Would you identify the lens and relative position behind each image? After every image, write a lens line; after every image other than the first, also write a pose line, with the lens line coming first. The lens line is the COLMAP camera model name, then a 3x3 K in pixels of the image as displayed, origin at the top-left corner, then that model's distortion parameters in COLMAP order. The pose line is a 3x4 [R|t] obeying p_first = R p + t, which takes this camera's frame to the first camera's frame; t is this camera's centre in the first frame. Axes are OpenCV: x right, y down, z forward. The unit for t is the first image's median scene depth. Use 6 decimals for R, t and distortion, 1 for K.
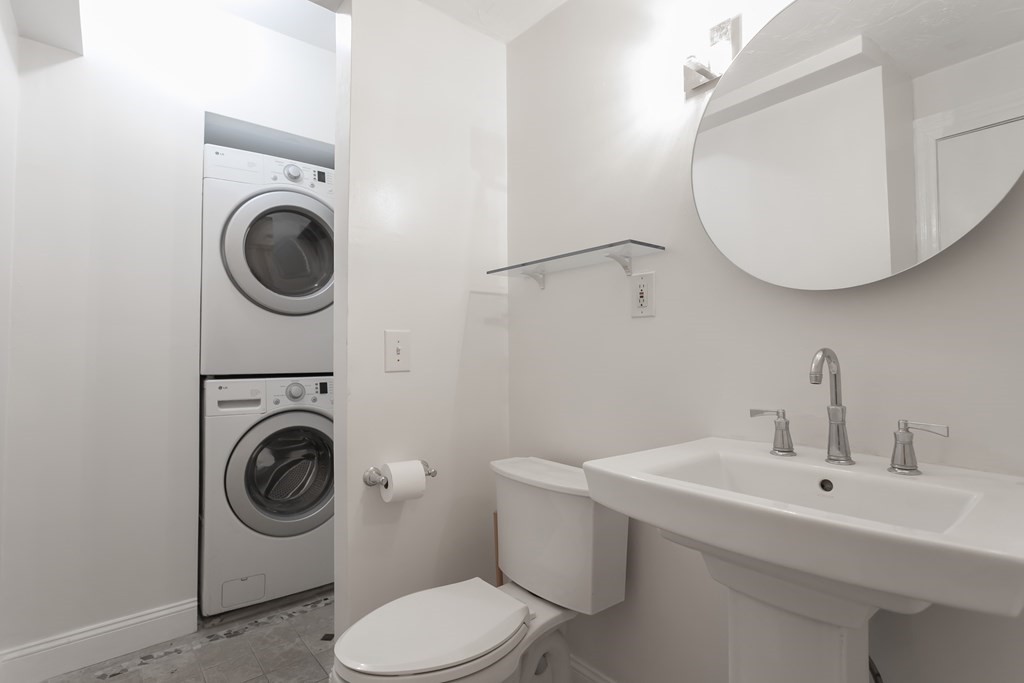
lens RADIAL K [[495.8, 0, 517.5], [0, 495.8, 341.0], [0, 0, 1]] dist [0.001043, 0.000964]
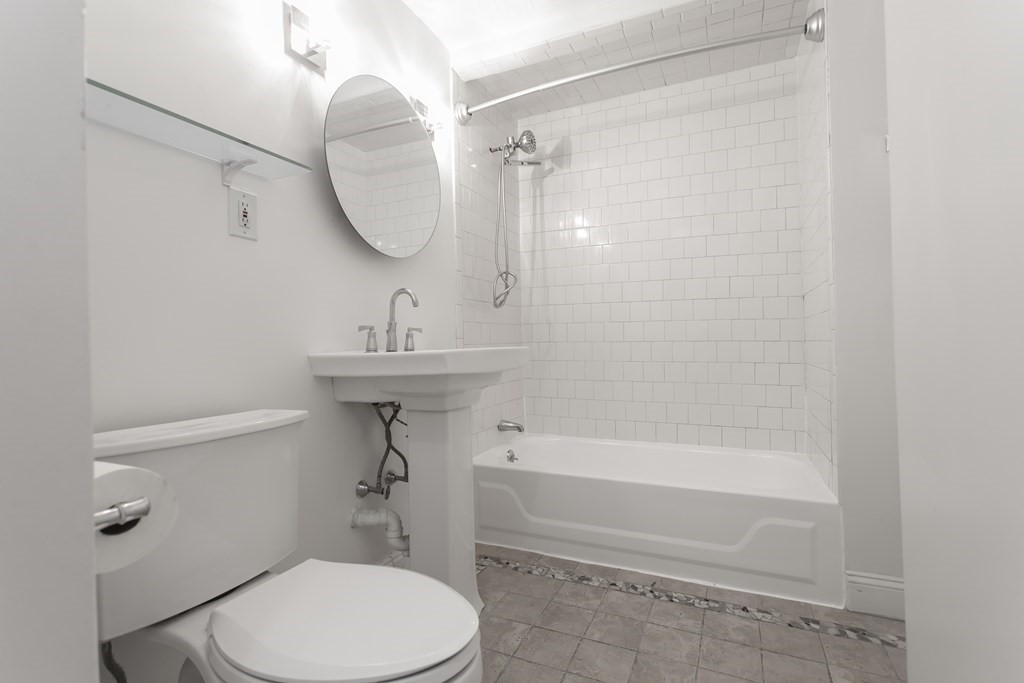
lens RADIAL K [[495.8, 0, 517.5], [0, 495.8, 341.0], [0, 0, 1]] dist [0.001043, 0.000964]
pose [[-0.414672, 0.006673, 0.909946, -0.824889], [-0.025389, 0.999499, -0.018900, 0.153497], [-0.909617, -0.030940, -0.414295, 0.916984]]
